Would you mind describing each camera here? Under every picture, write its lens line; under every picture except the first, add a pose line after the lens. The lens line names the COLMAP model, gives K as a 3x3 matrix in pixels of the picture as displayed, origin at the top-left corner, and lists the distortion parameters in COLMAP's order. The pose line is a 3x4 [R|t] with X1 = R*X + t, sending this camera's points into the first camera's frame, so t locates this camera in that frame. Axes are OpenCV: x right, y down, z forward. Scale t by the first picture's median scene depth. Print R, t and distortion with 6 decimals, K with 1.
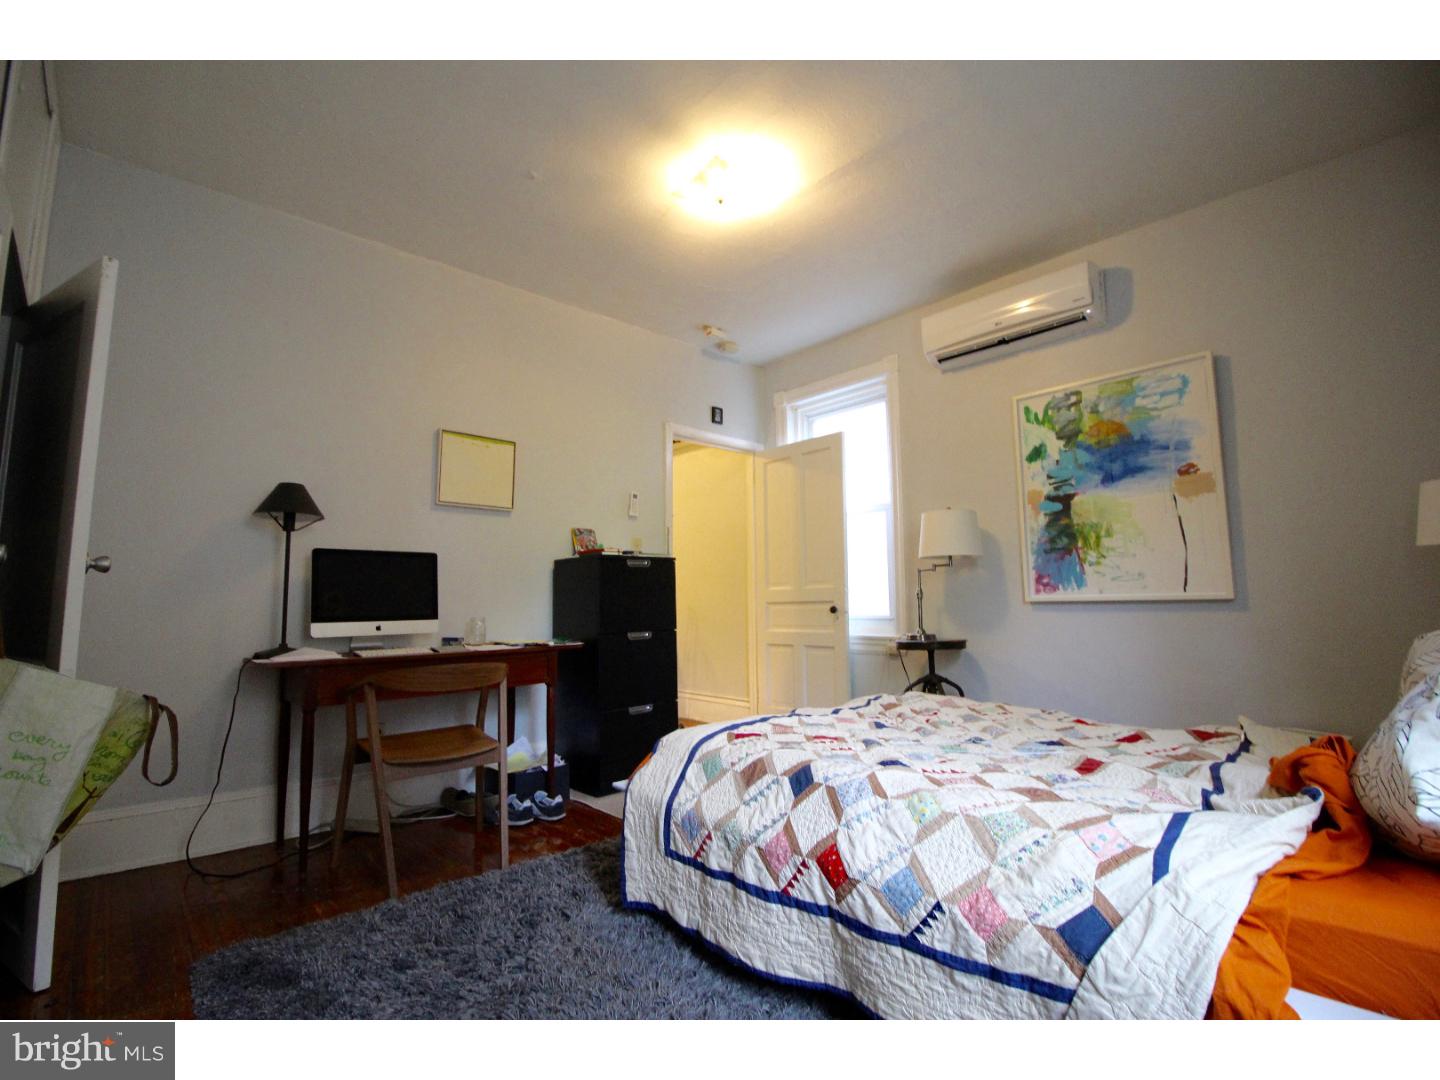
lens RADIAL K [[665.6, 0, 719.7], [0, 665.6, 538.4], [0, 0, 1]] dist [-0.004197, -0.010624]
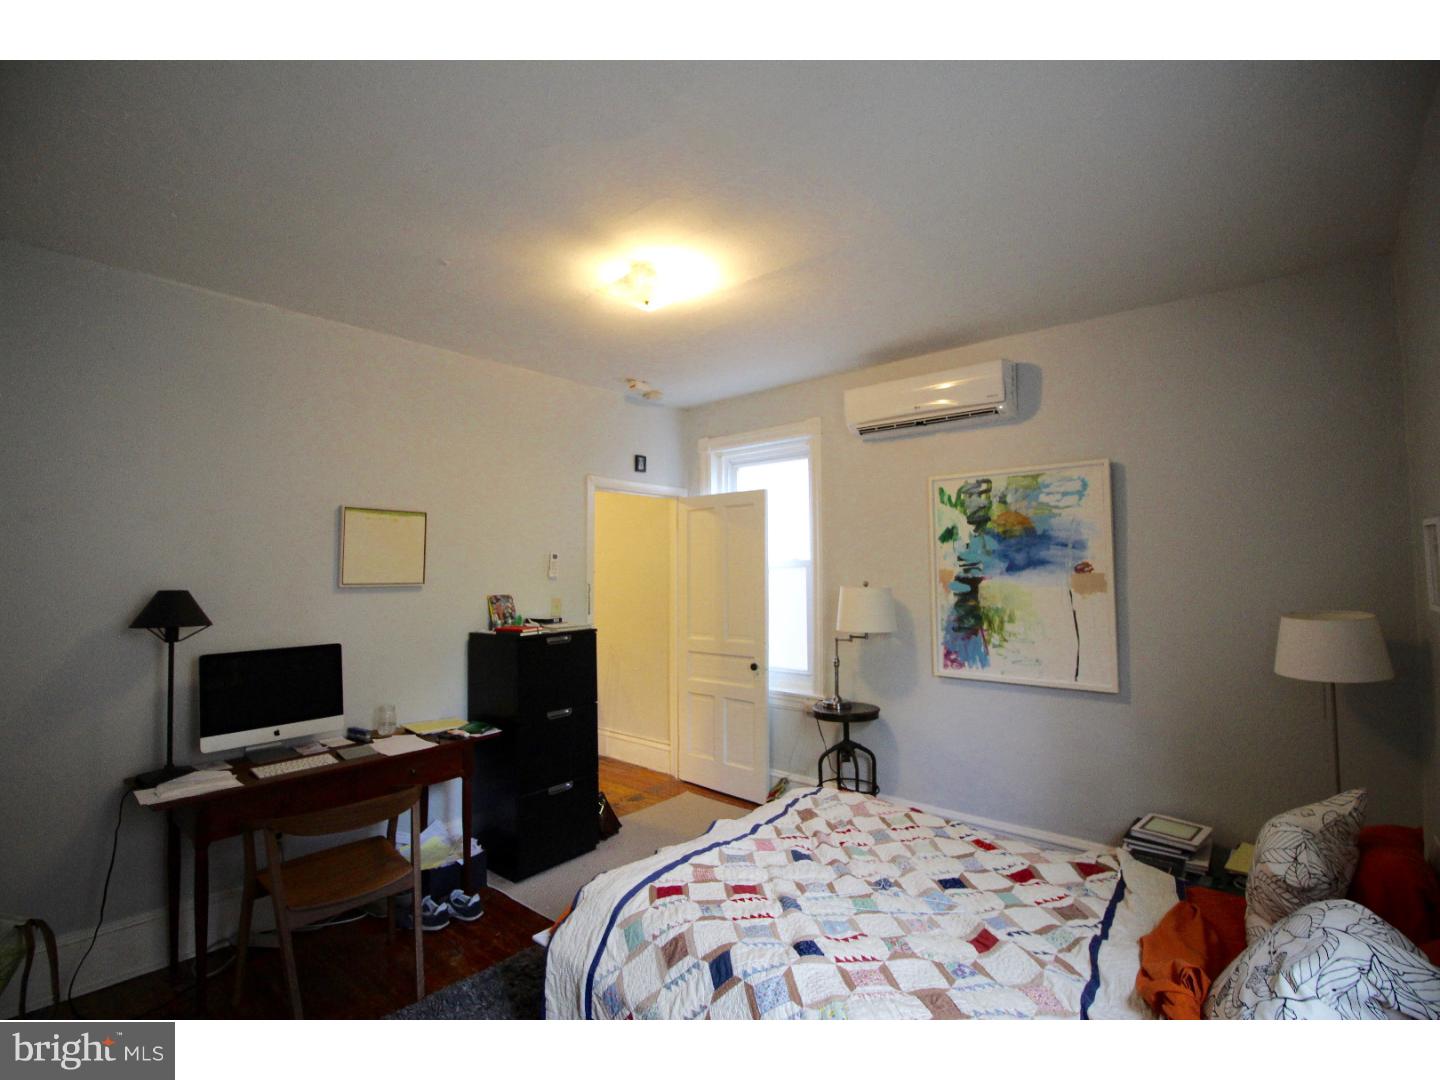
lens RADIAL K [[665.6, 0, 721.8], [0, 665.6, 533.4], [0, 0, 1]] dist [-0.004197, -0.010624]
pose [[0.992648, 0.008591, 0.120734, -0.003241], [-0.014602, 0.998692, 0.048994, -0.188771], [-0.120155, -0.050397, 0.991475, 0.007552]]
